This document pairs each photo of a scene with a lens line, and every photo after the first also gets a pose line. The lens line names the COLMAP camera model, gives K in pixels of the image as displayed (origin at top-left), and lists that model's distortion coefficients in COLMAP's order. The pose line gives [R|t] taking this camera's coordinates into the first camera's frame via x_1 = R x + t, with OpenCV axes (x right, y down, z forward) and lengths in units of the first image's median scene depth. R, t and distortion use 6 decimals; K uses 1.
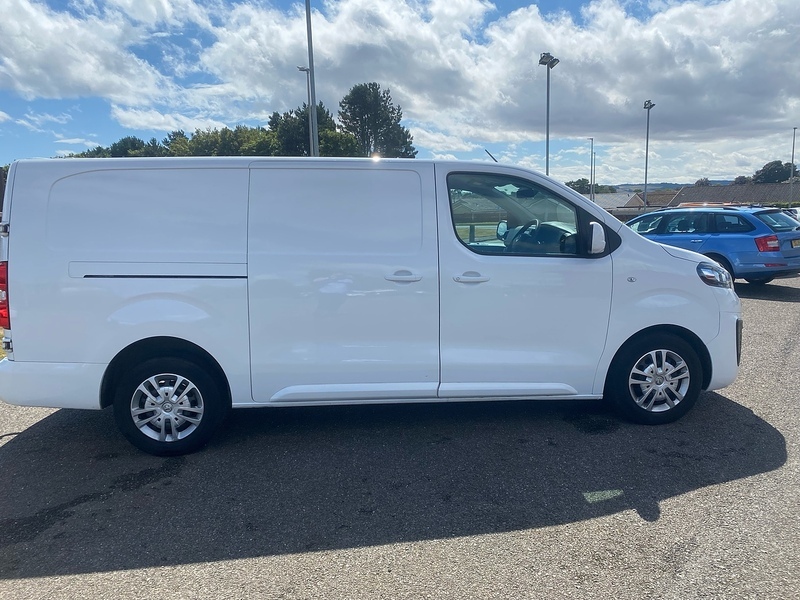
lens RADIAL K [[625.7, 0, 388.8], [0, 625.7, 331.6], [0, 0, 1]] dist [0.015563, -0.015135]
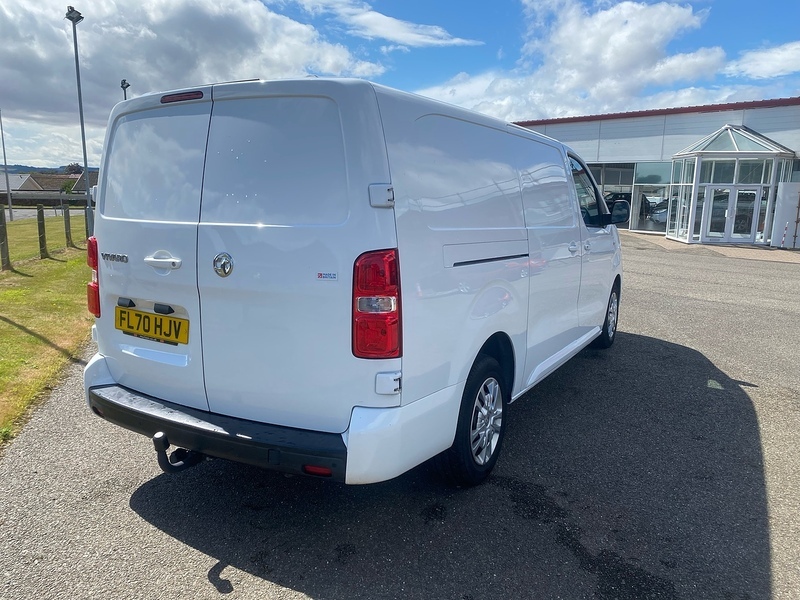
lens RADIAL K [[625.7, 0, 388.8], [0, 625.7, 331.6], [0, 0, 1]] dist [0.015563, -0.015135]
pose [[0.568276, -0.149586, 0.809127, -1.232239], [0.132159, 0.987163, 0.089680, -0.095630], [-0.812155, 0.055970, 0.580751, 0.719952]]
